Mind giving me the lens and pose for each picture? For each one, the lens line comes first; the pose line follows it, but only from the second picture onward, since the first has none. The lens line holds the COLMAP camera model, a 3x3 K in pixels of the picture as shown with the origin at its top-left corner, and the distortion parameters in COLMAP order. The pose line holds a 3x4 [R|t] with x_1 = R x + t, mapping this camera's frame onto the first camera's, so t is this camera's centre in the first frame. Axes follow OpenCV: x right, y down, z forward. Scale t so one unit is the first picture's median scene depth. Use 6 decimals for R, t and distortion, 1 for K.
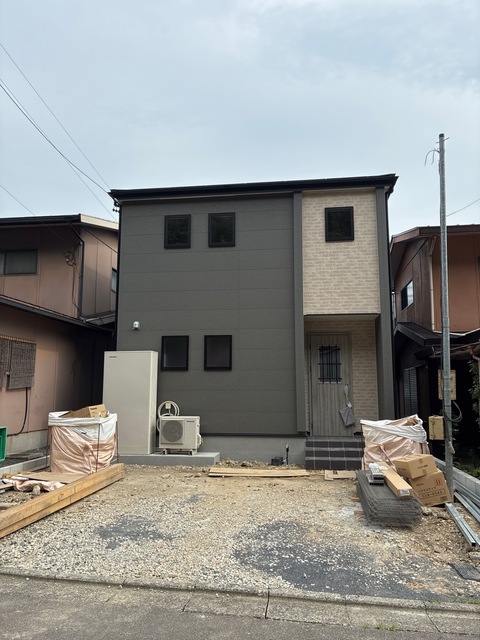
lens RADIAL K [[487.8, 0, 238.3], [0, 487.8, 316.1], [0, 0, 1]] dist [0.034186, -0.045241]
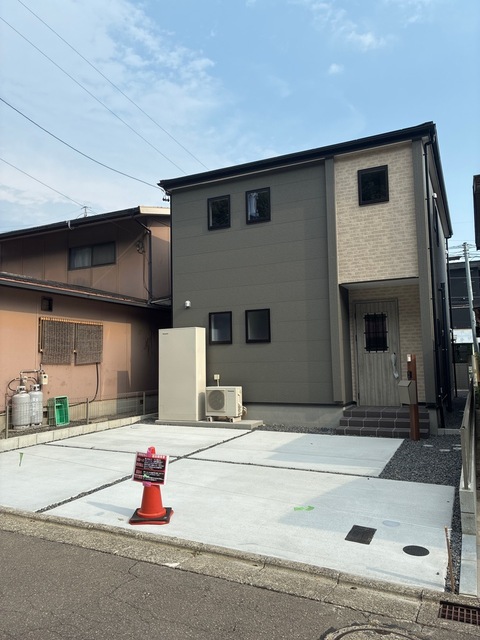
lens RADIAL K [[487.8, 0, 235.9], [0, 487.8, 314.4], [0, 0, 1]] dist [0.034186, -0.045241]
pose [[0.949236, -0.050346, -0.310510, 0.233052], [0.067062, 0.996805, 0.043387, 0.001985], [0.307334, -0.062008, 0.949579, -0.000082]]
